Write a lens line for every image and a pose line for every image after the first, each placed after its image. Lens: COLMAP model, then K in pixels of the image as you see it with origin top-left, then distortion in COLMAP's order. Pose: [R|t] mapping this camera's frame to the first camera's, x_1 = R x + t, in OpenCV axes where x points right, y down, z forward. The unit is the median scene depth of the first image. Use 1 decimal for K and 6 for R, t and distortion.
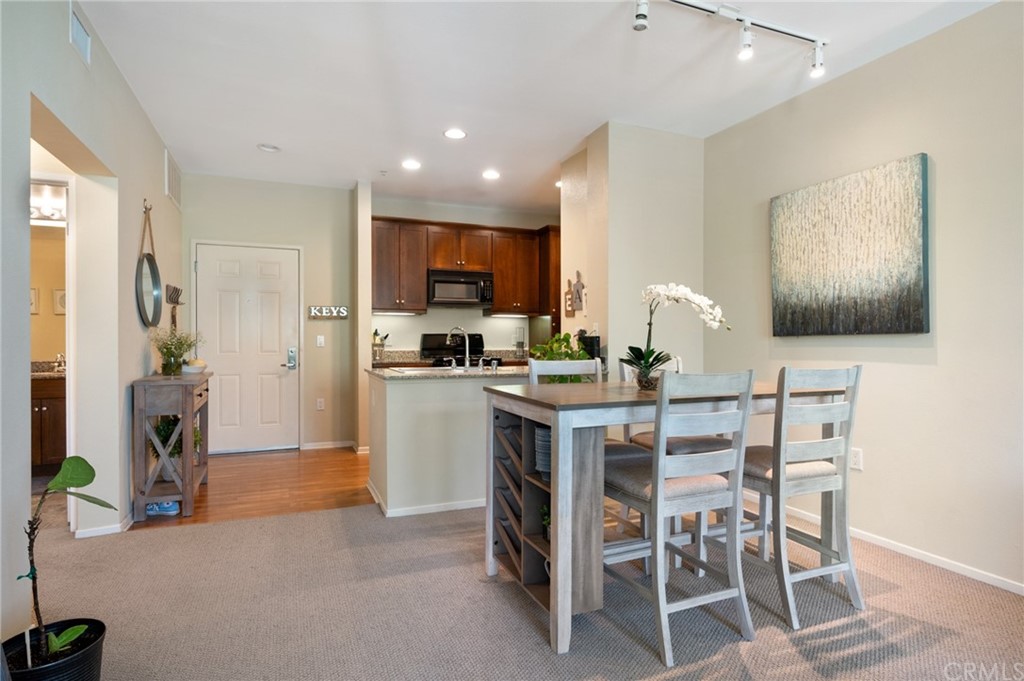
lens RADIAL K [[539.8, 0, 512.0], [0, 539.8, 340.5], [0, 0, 1]] dist [-0.001172, 0.000282]
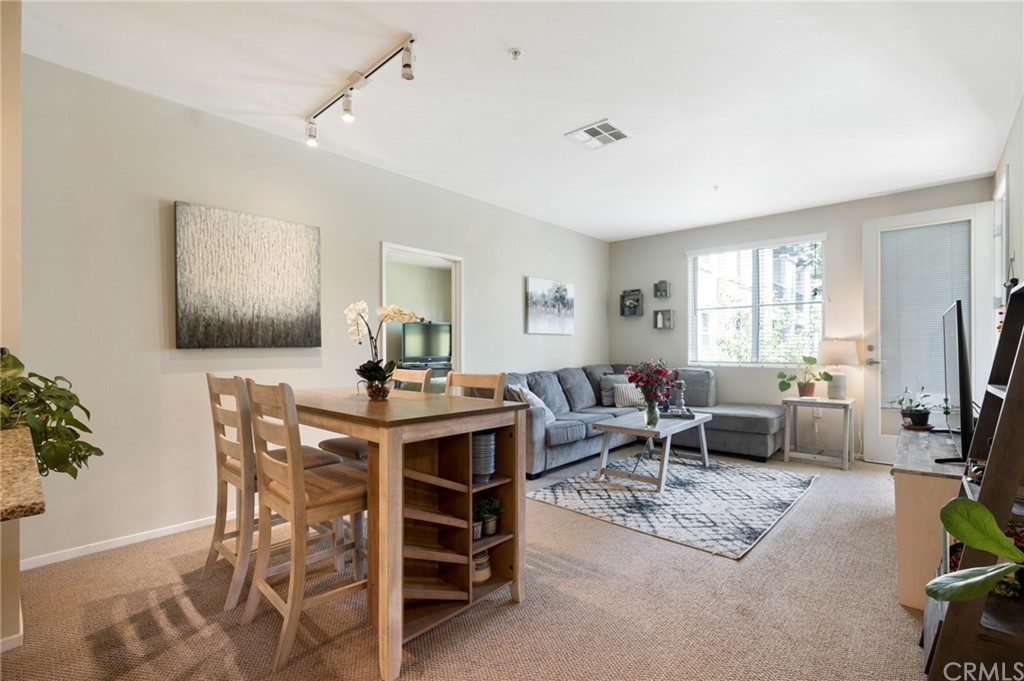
lens RADIAL K [[463.1, 0, 508.1], [0, 463.1, 347.6], [0, 0, 1]] dist [0.002677, 0.000225]
pose [[-0.414209, 0.001916, 0.910180, -0.515916], [0.001625, 0.999998, -0.001366, -0.007608], [-0.910180, 0.000914, -0.414211, 0.853885]]
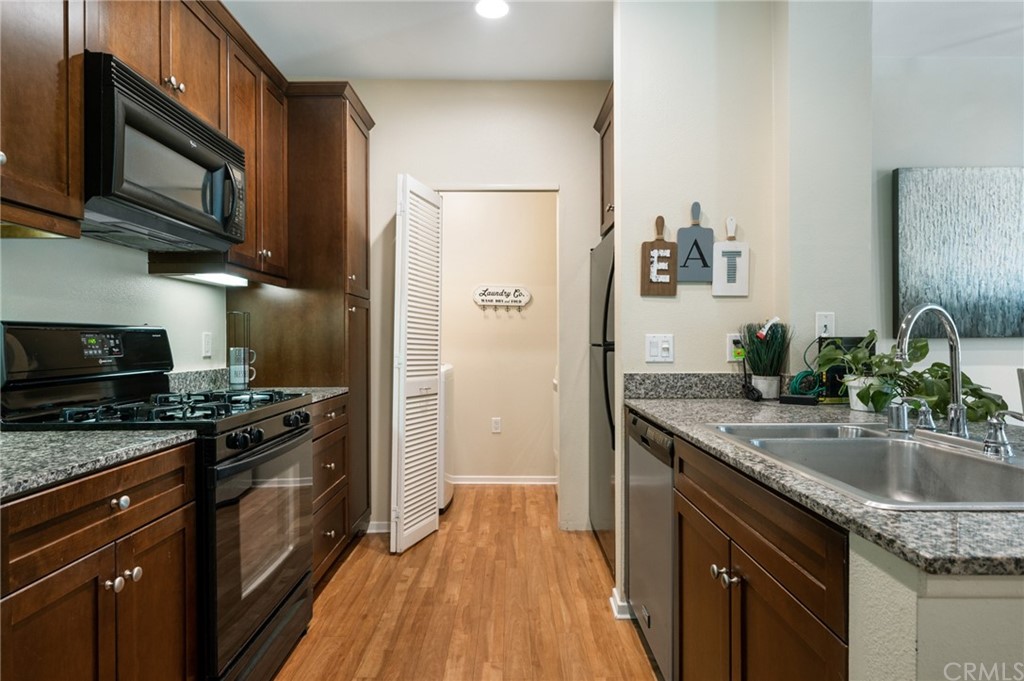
lens RADIAL K [[563.9, 0, 512.0], [0, 563.9, 340.5], [0, 0, 1]] dist [0.002363, 0.001184]
pose [[0.383188, -0.001239, 0.923670, -0.554999], [0.001430, 0.999999, 0.000748, -0.006506], [-0.923669, 0.001034, 0.383189, 1.277071]]
